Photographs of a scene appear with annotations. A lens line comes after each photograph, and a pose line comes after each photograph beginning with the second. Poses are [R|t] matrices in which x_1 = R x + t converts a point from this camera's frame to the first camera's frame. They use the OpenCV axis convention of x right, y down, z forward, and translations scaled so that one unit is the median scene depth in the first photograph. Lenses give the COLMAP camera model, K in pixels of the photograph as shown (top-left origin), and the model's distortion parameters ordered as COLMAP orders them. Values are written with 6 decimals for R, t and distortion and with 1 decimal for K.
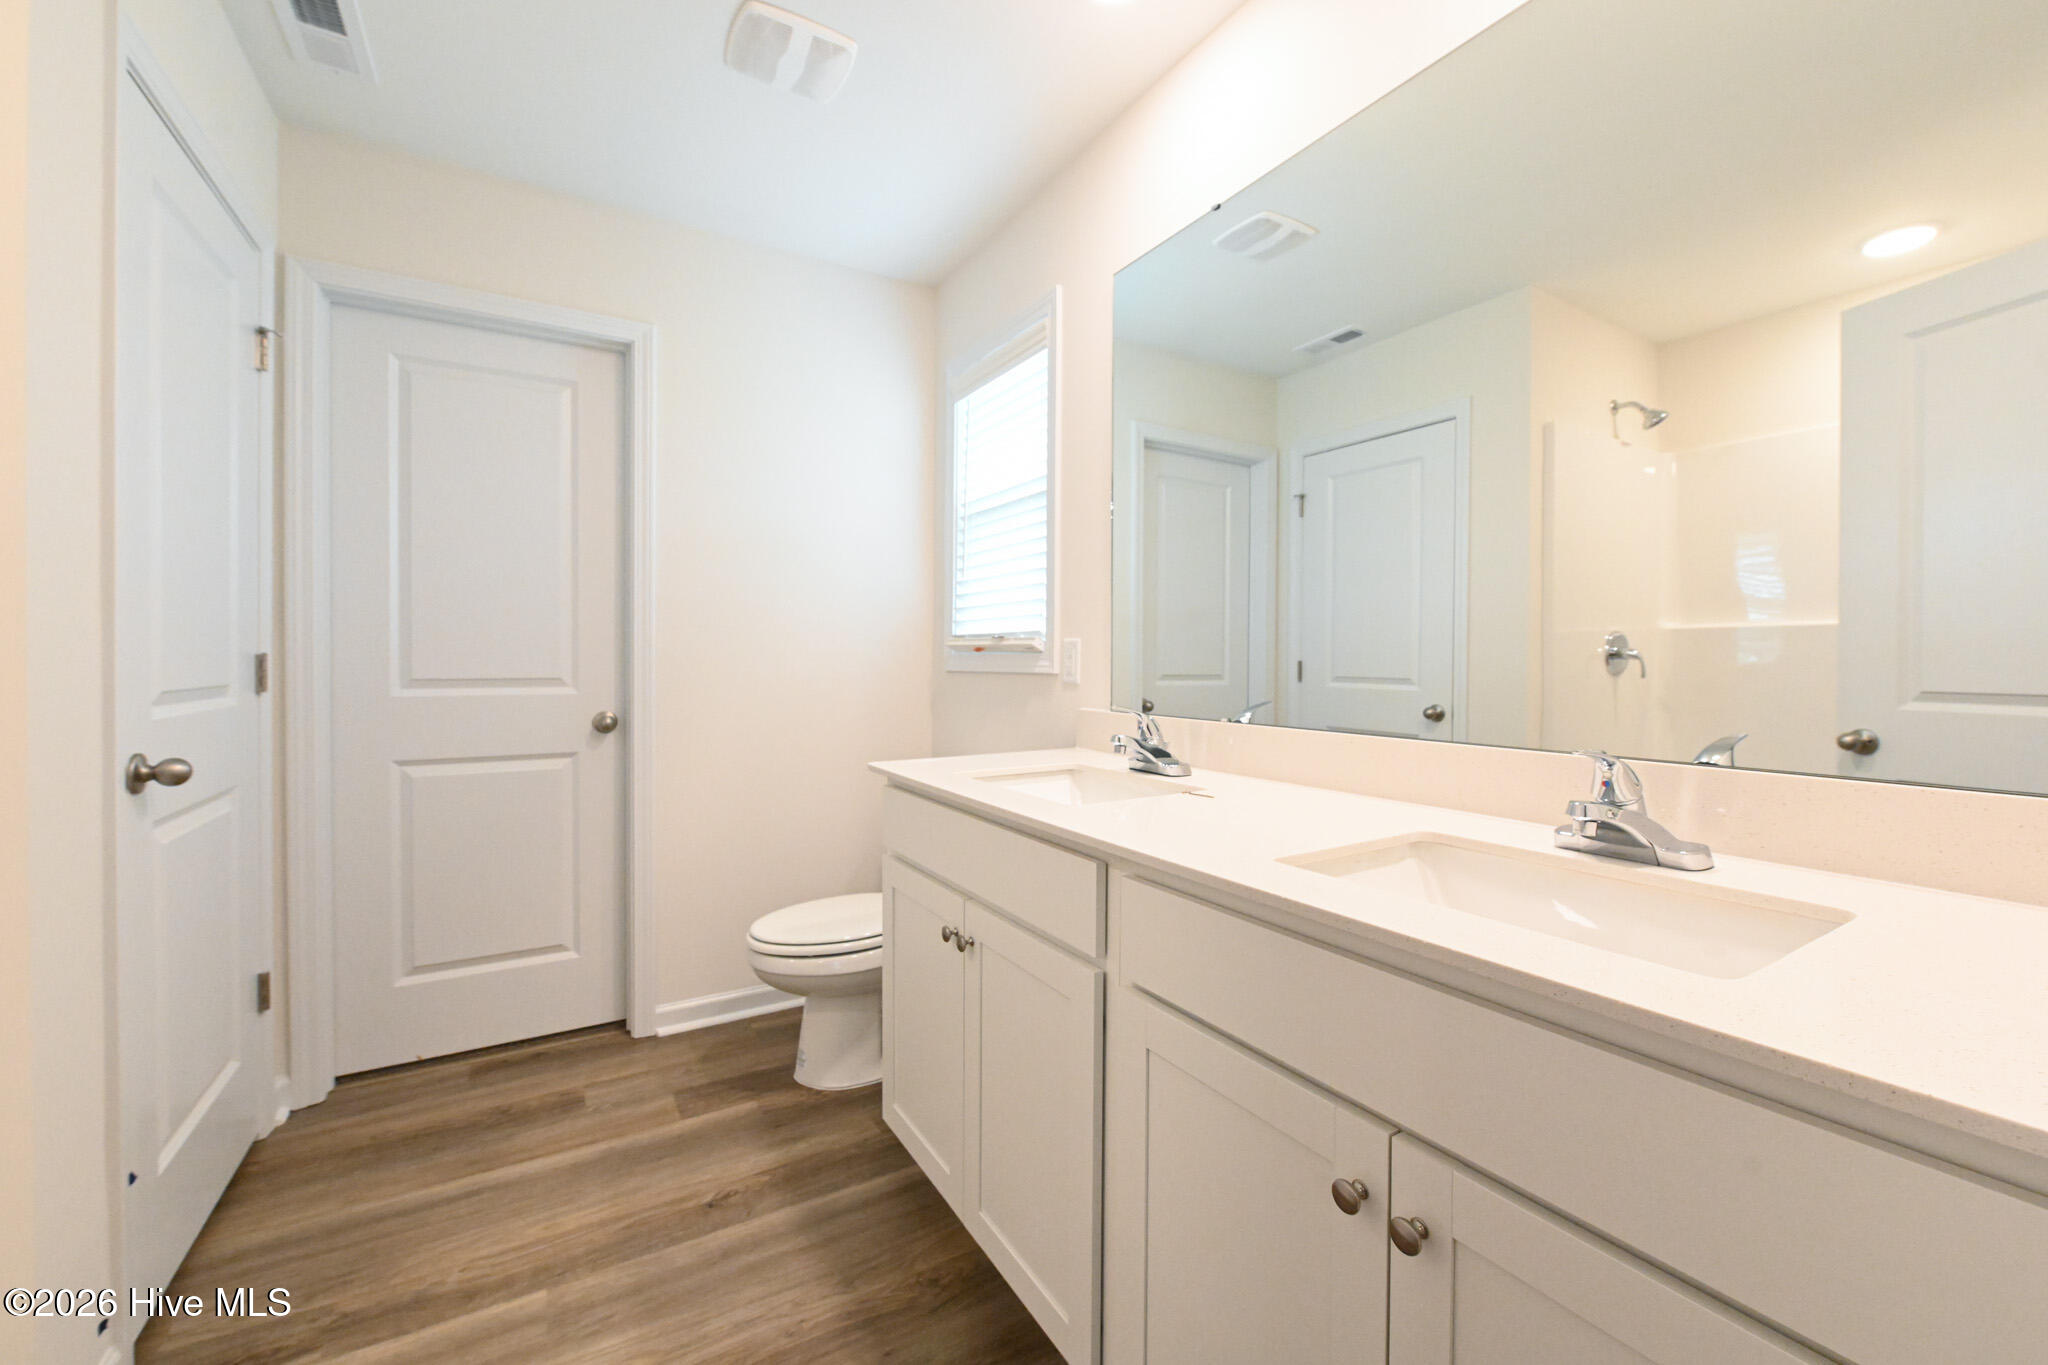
lens RADIAL K [[814.2, 0, 1023.3], [0, 814.2, 665.4], [0, 0, 1]] dist [-0.000257, -0.000312]
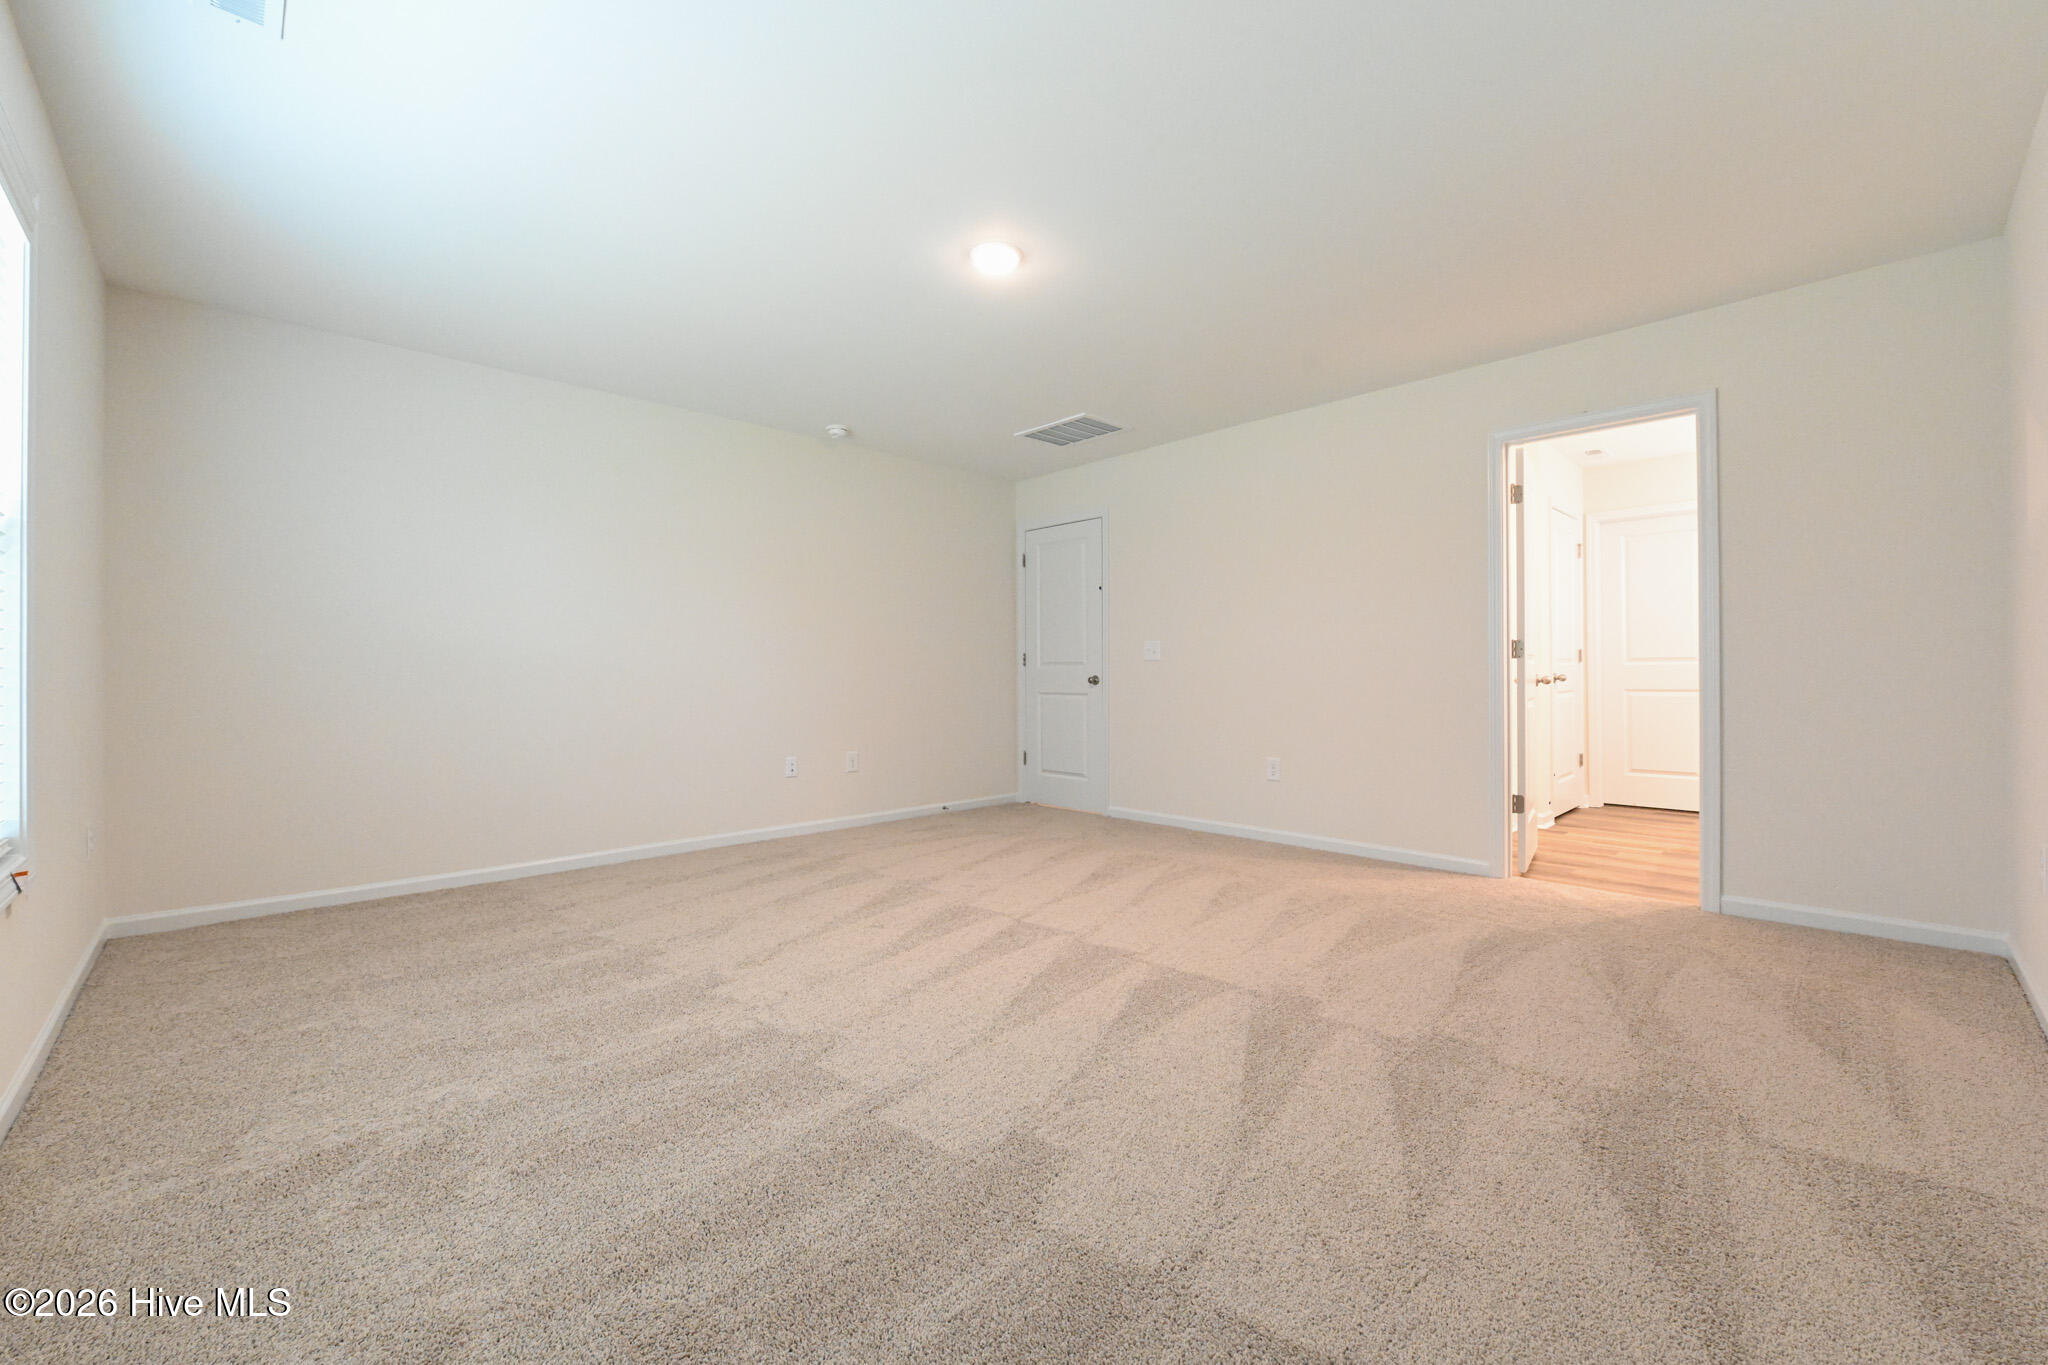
lens RADIAL K [[814.2, 0, 1023.3], [0, 814.2, 665.4], [0, 0, 1]] dist [-0.000257, -0.000312]
pose [[0.228850, -0.004998, -0.973449, 1.560199], [0.003453, 0.999985, -0.004322, 0.052273], [0.973456, -0.002372, 0.228863, -1.733891]]
